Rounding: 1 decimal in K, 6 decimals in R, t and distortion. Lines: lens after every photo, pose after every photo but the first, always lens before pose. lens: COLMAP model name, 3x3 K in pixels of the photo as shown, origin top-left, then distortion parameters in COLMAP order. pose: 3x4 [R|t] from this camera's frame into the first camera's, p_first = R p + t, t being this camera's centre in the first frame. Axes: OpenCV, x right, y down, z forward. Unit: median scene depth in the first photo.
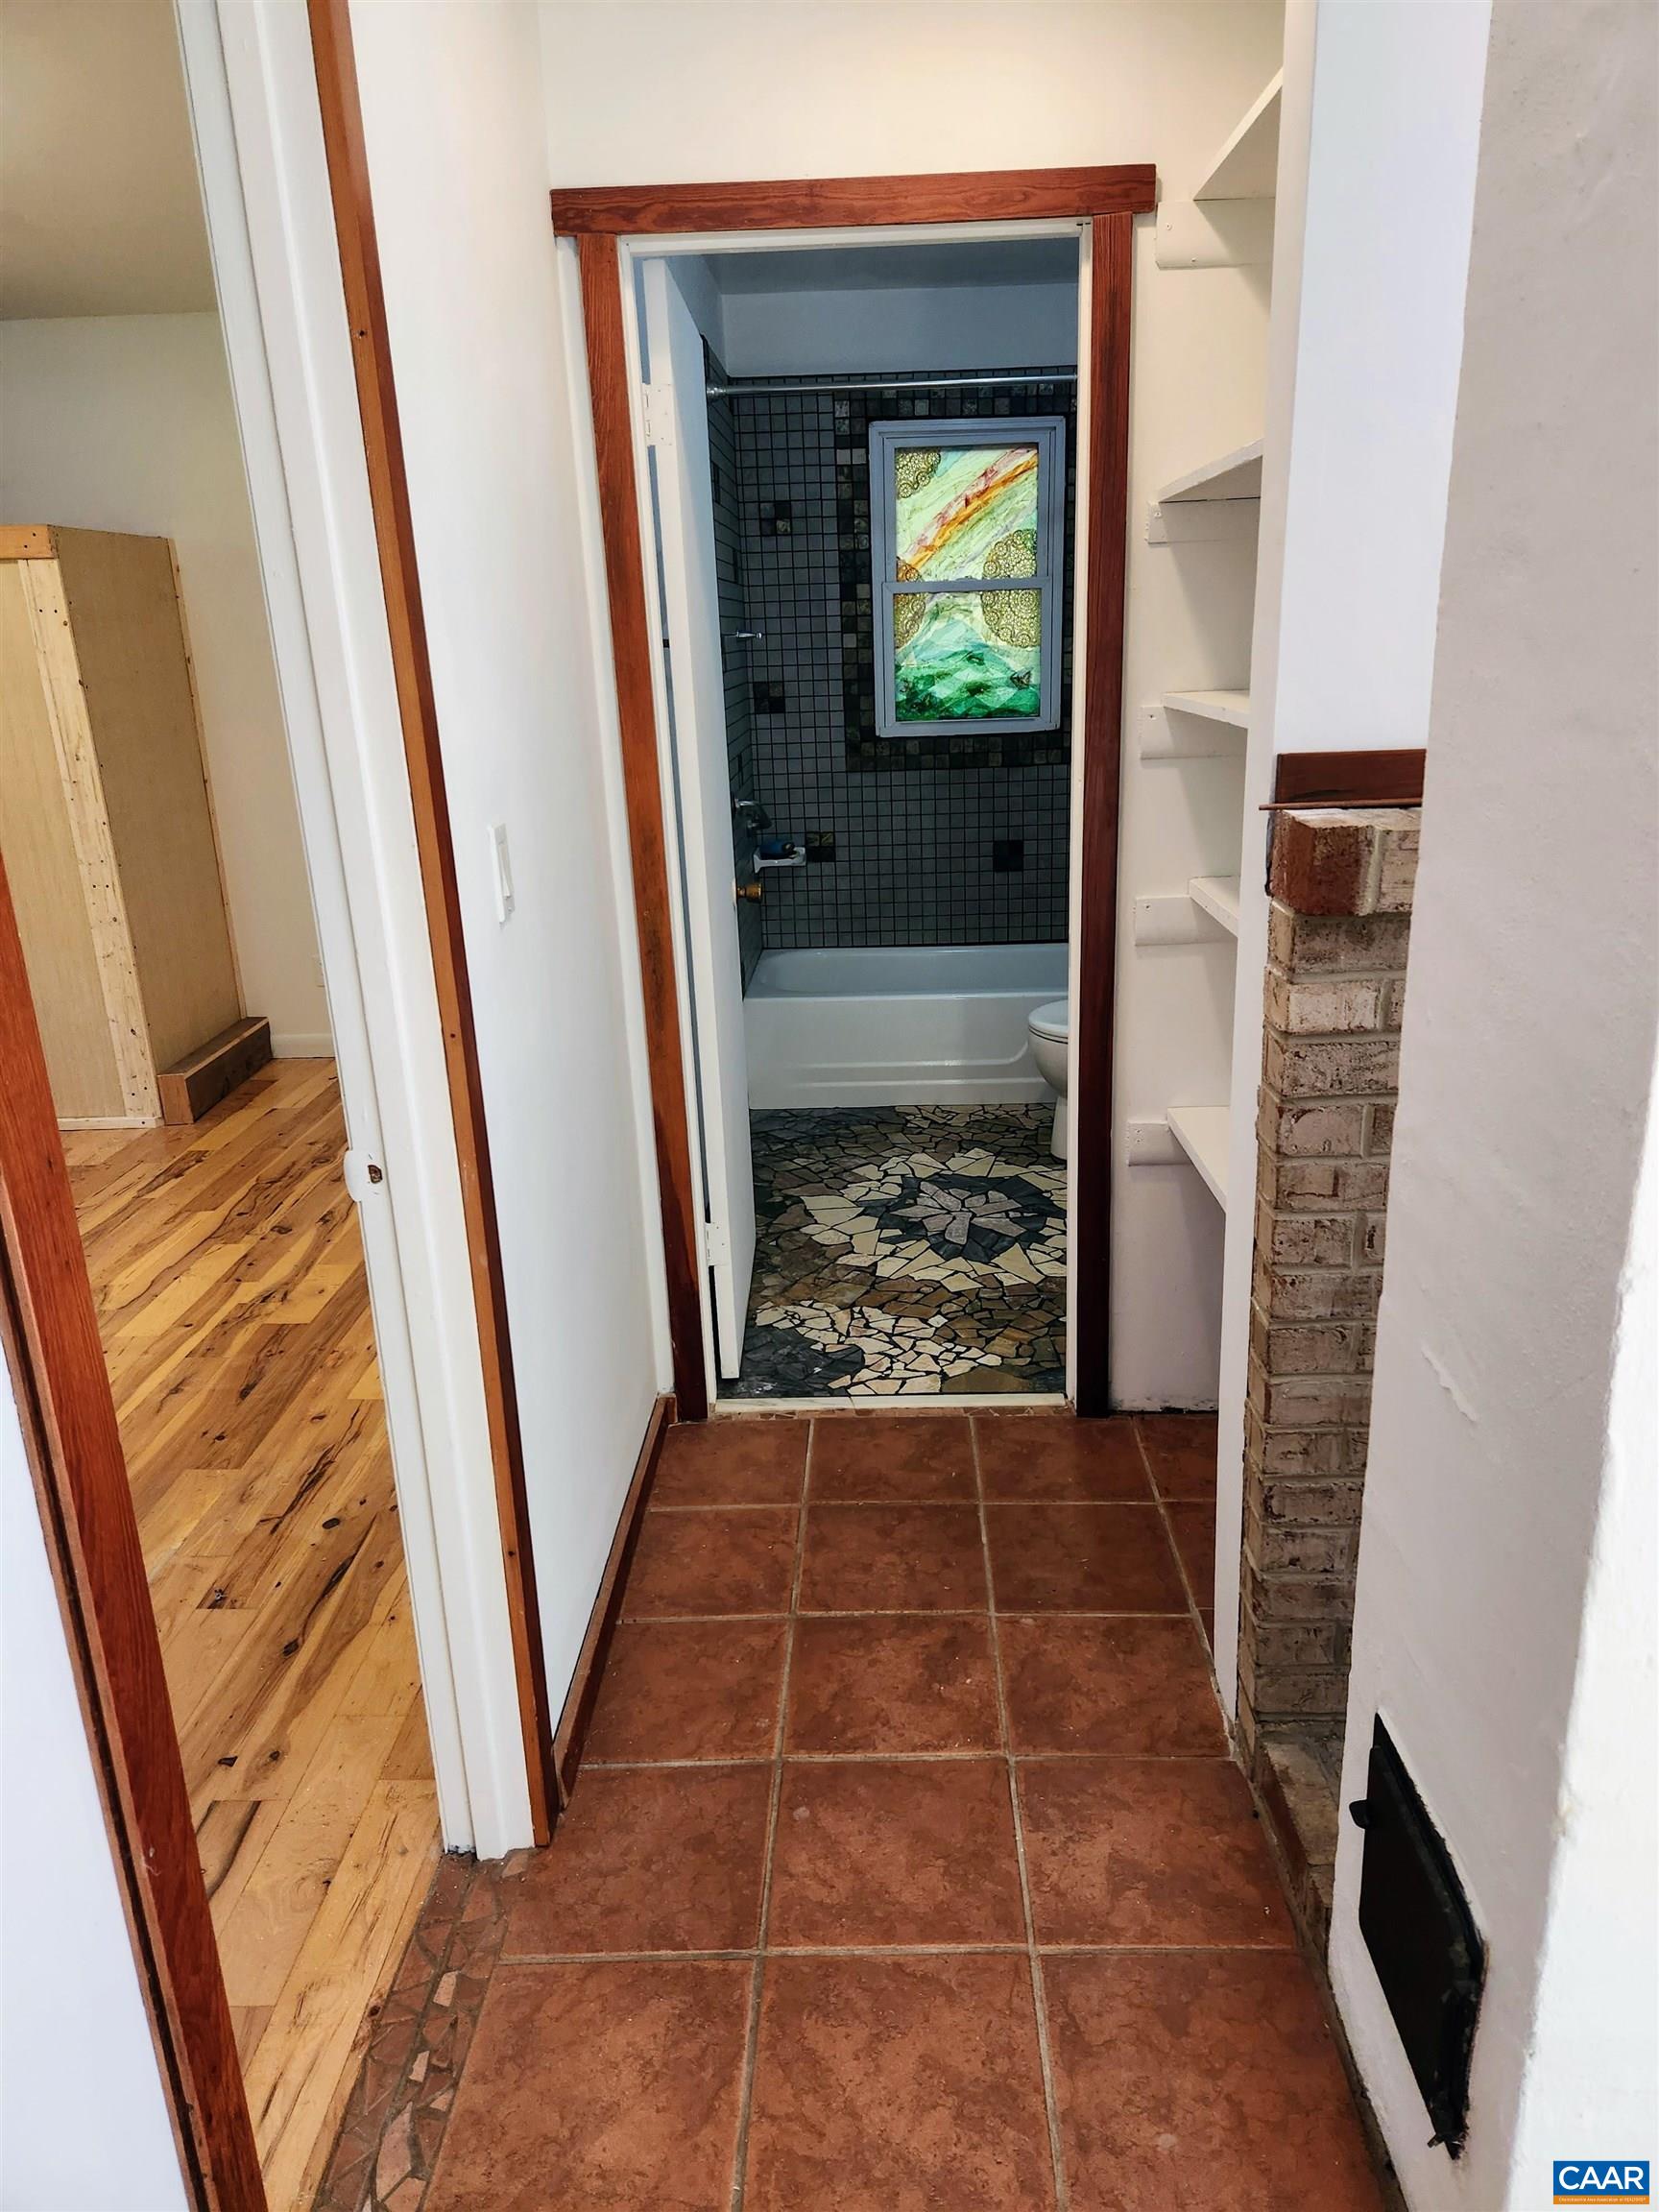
lens RADIAL K [[1486.3, 0, 836.4], [0, 1486.3, 1109.2], [0, 0, 1]] dist [0.029492, -0.000380]
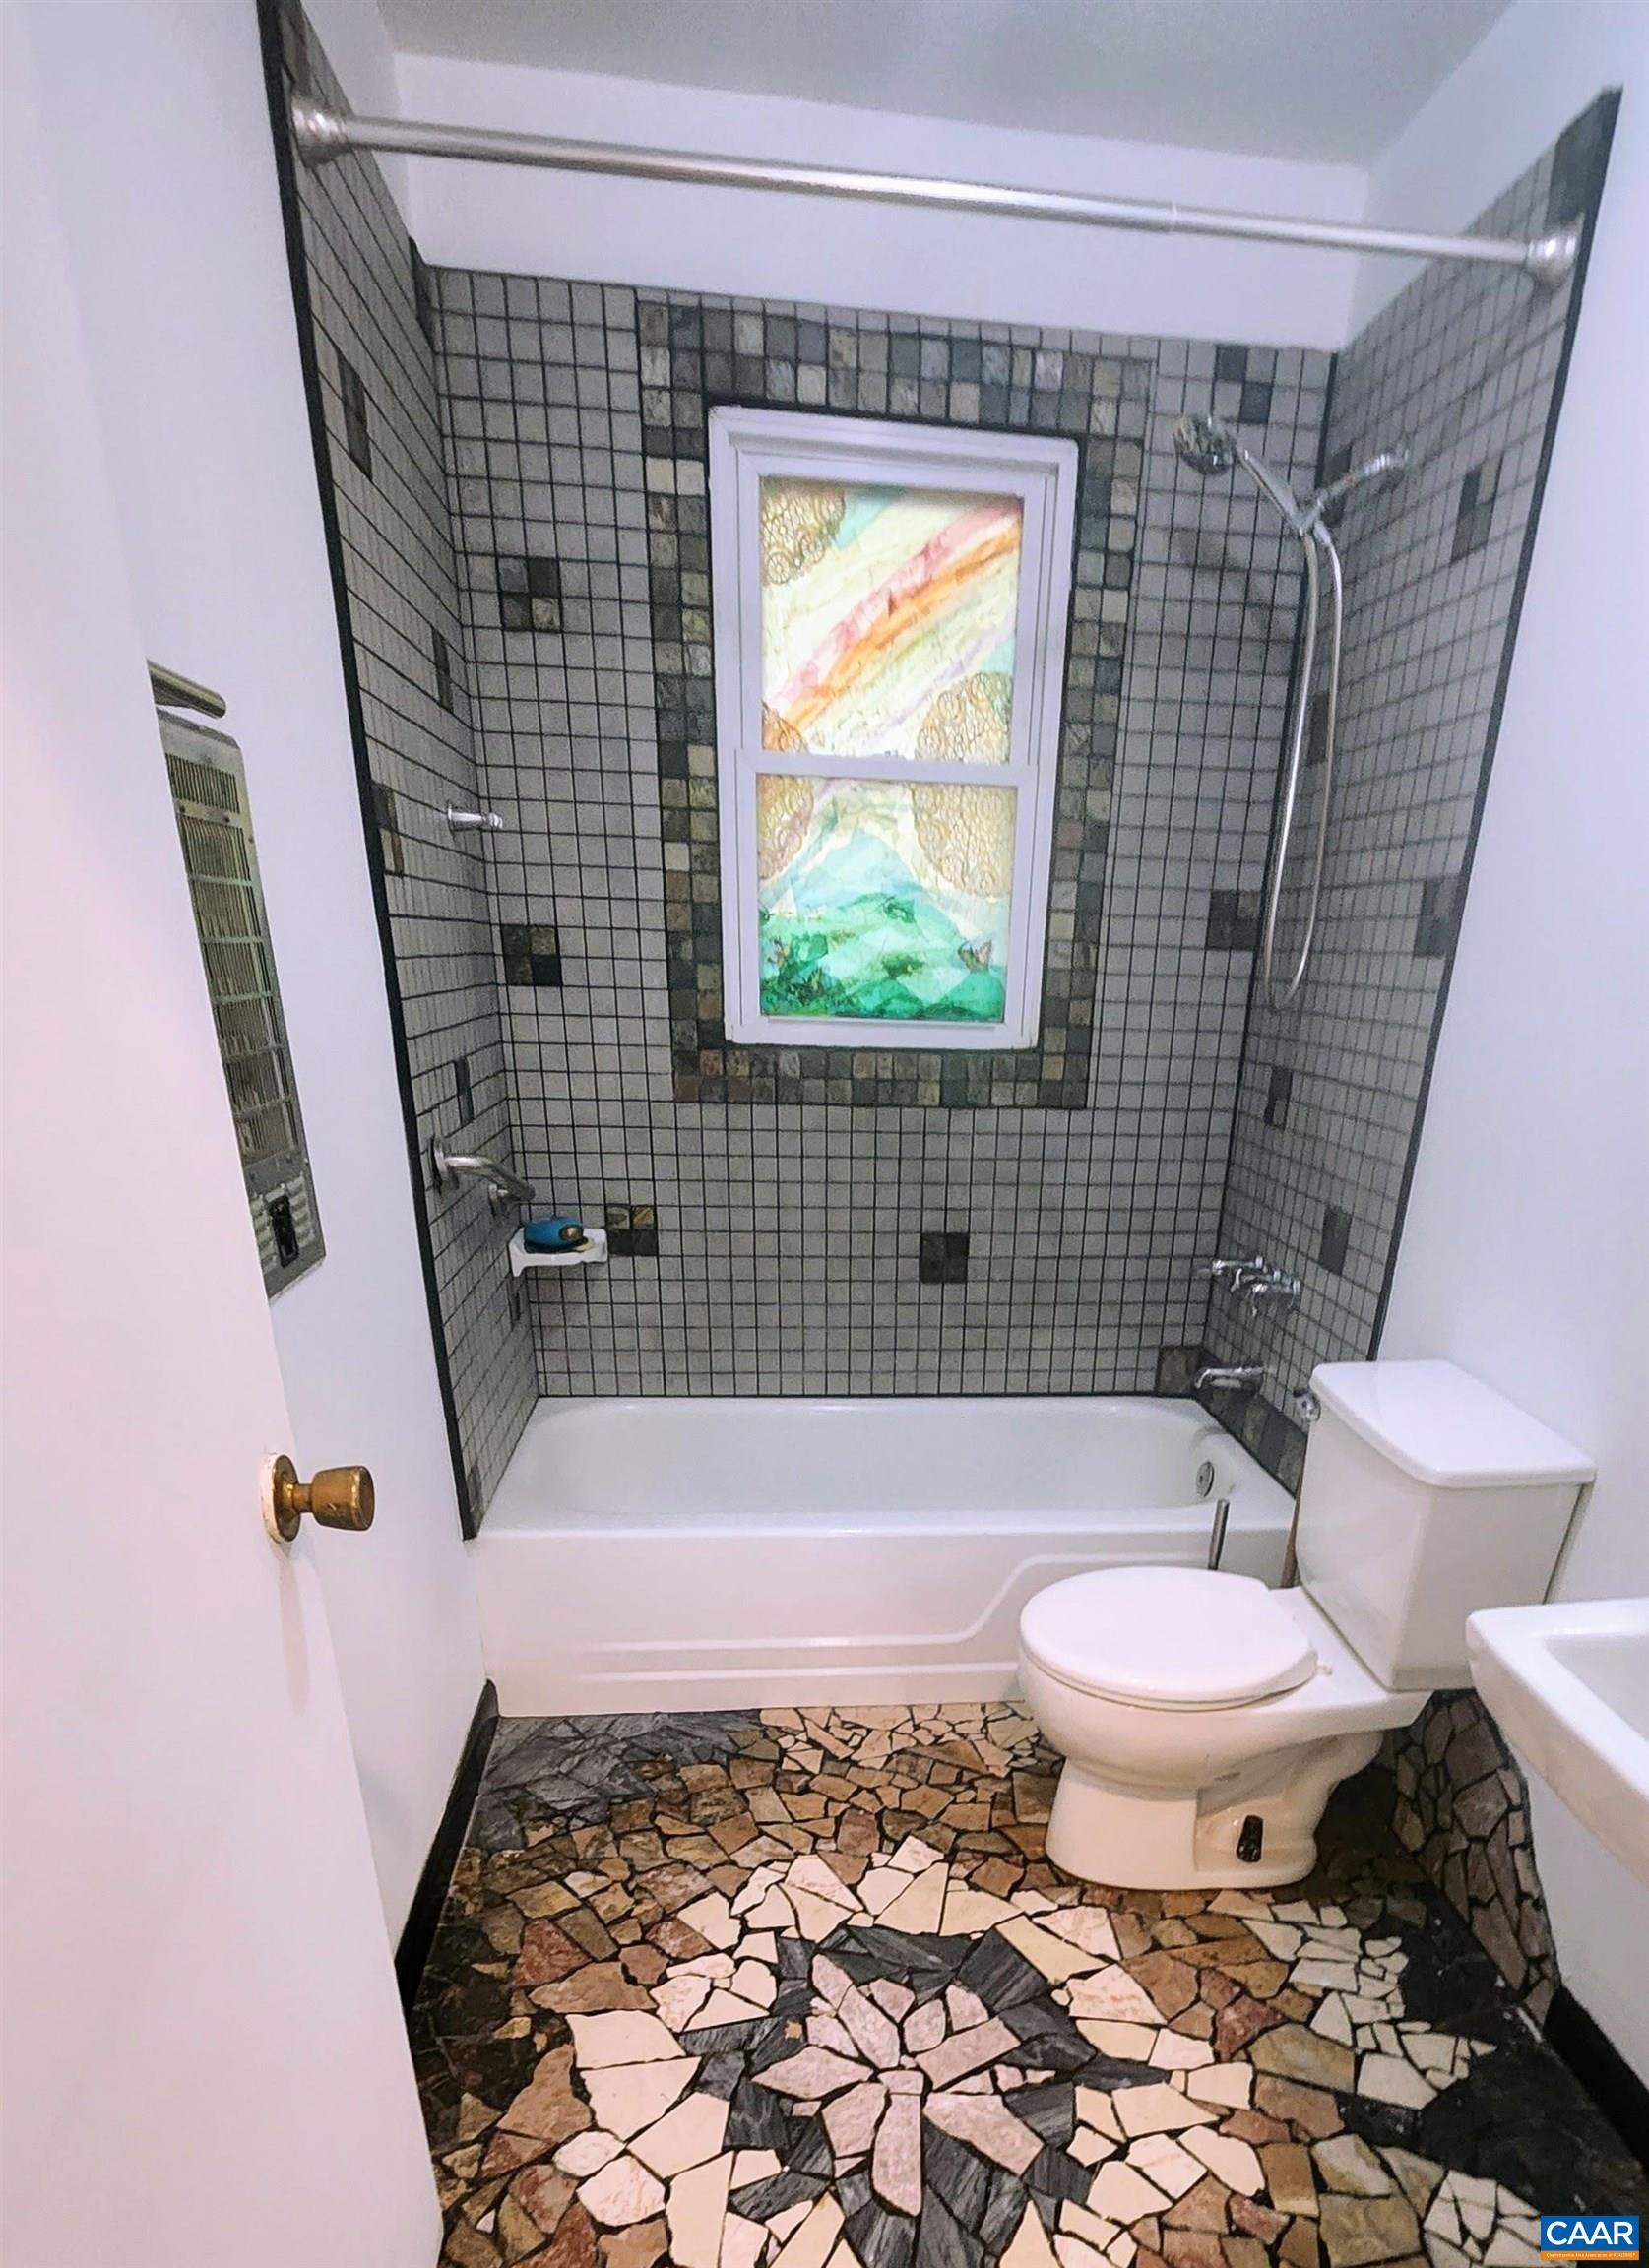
lens RADIAL K [[1156.2, 0, 897.8], [0, 1156.2, 1532.1], [0, 0, 1]] dist [-0.005851, -0.001639]
pose [[0.986466, -0.006574, 0.163837, 0.018115], [-0.017756, 0.989037, 0.146596, -0.131334], [-0.163004, -0.147521, 0.975534, 0.535333]]
